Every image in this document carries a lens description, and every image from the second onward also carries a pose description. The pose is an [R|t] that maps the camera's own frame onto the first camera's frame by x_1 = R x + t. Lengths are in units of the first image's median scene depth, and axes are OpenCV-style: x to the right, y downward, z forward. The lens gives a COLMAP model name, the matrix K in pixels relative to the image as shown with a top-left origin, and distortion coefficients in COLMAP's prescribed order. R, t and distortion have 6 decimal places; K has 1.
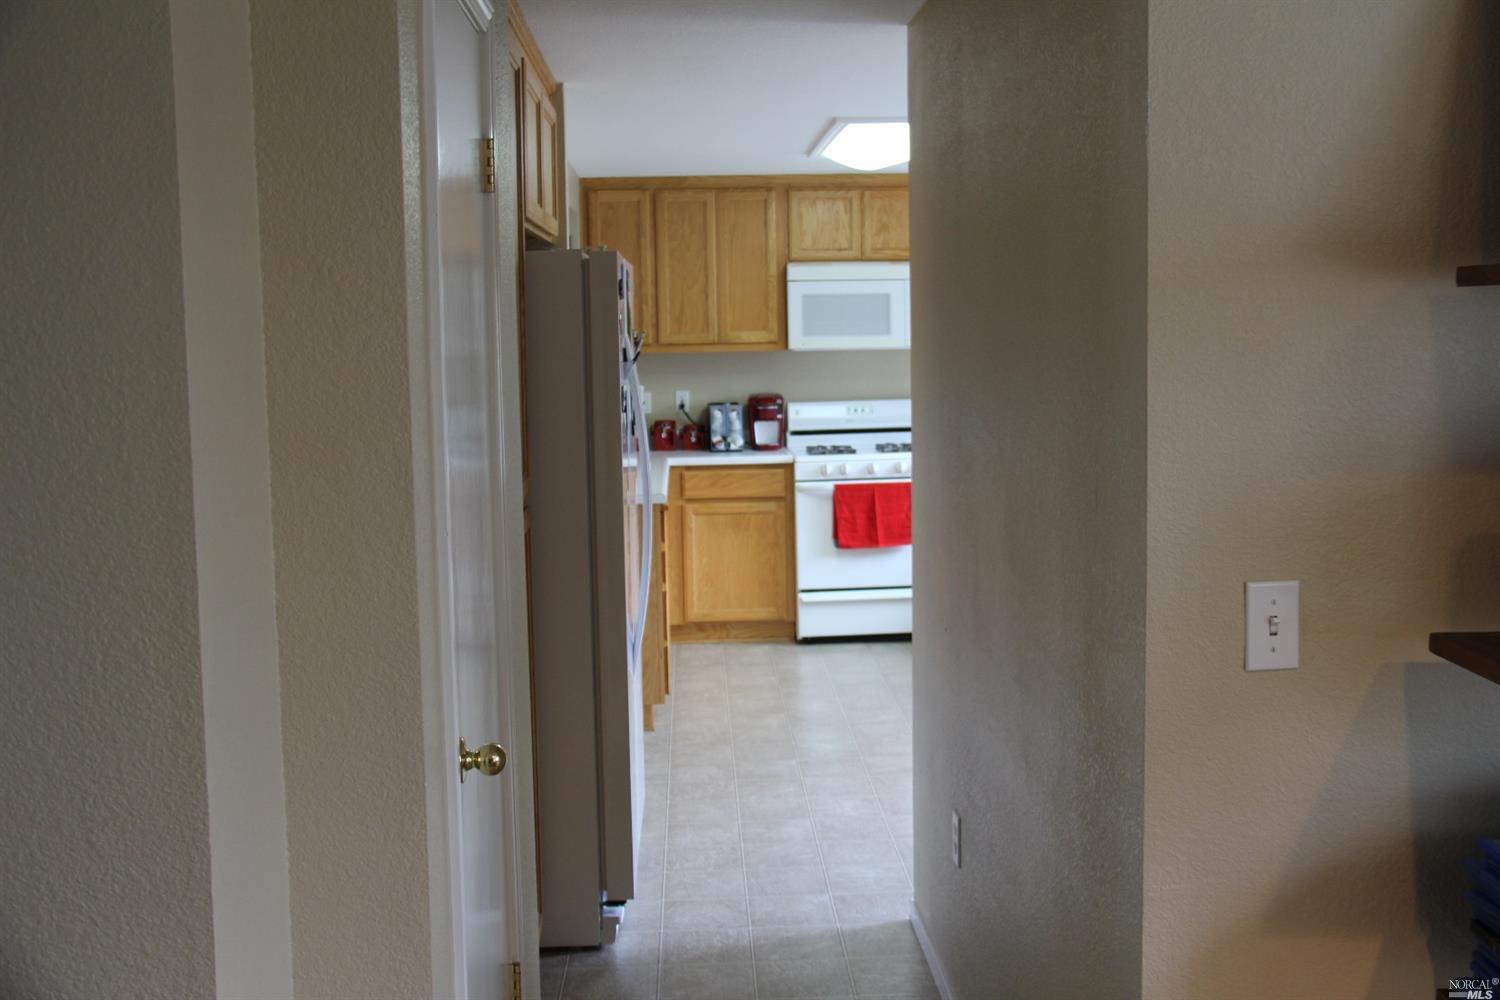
lens RADIAL K [[1634.9, 0, 750.0], [0, 1634.9, 500.0], [0, 0, 1]] dist [0.009032, 0.020976]
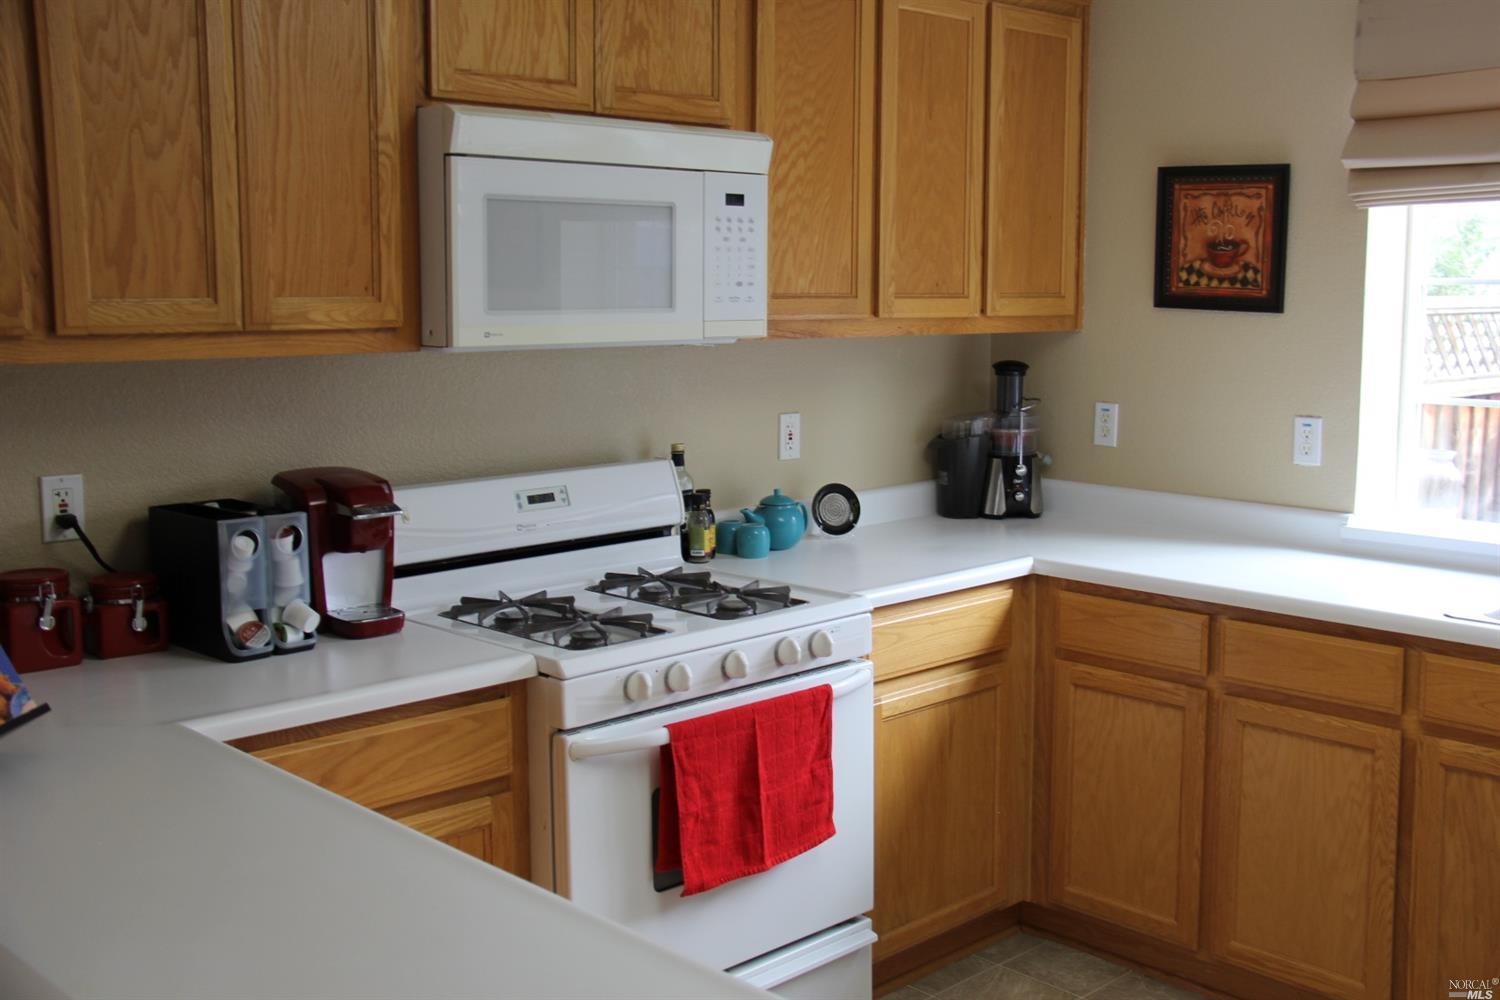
lens RADIAL K [[1634.9, 0, 750.0], [0, 1634.9, 500.0], [0, 0, 1]] dist [0.009032, 0.020976]
pose [[0.746515, -0.066990, 0.661988, -0.163898], [0.056930, 0.997701, 0.036764, -0.068812], [-0.662929, 0.010242, 0.748612, 0.689847]]
